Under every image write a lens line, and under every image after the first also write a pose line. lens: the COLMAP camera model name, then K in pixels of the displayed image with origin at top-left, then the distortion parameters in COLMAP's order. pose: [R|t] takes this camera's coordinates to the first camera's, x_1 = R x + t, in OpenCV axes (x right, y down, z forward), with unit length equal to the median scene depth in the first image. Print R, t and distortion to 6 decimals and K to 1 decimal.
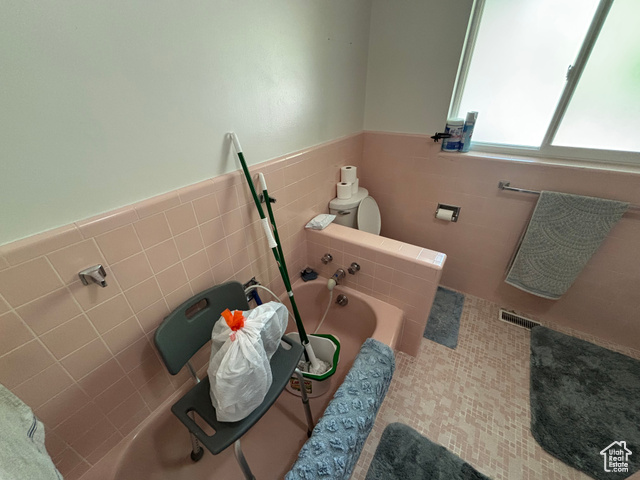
lens RADIAL K [[258.3, 0, 318.2], [0, 258.3, 240.3], [0, 0, 1]] dist [0.000972, 0.000147]
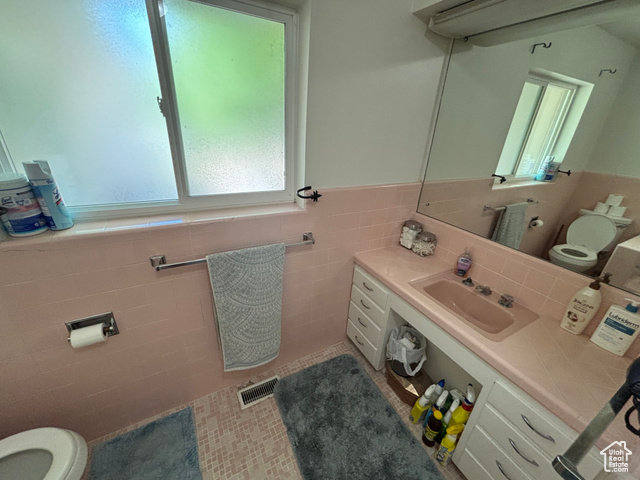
lens RADIAL K [[258.3, 0, 318.2], [0, 258.3, 240.3], [0, 0, 1]] dist [0.000972, 0.000147]
pose [[0.469731, -0.318572, 0.823325, 0.360393], [0.402428, 0.907355, 0.121489, -0.169220], [-0.785751, 0.274262, 0.554415, 0.274292]]
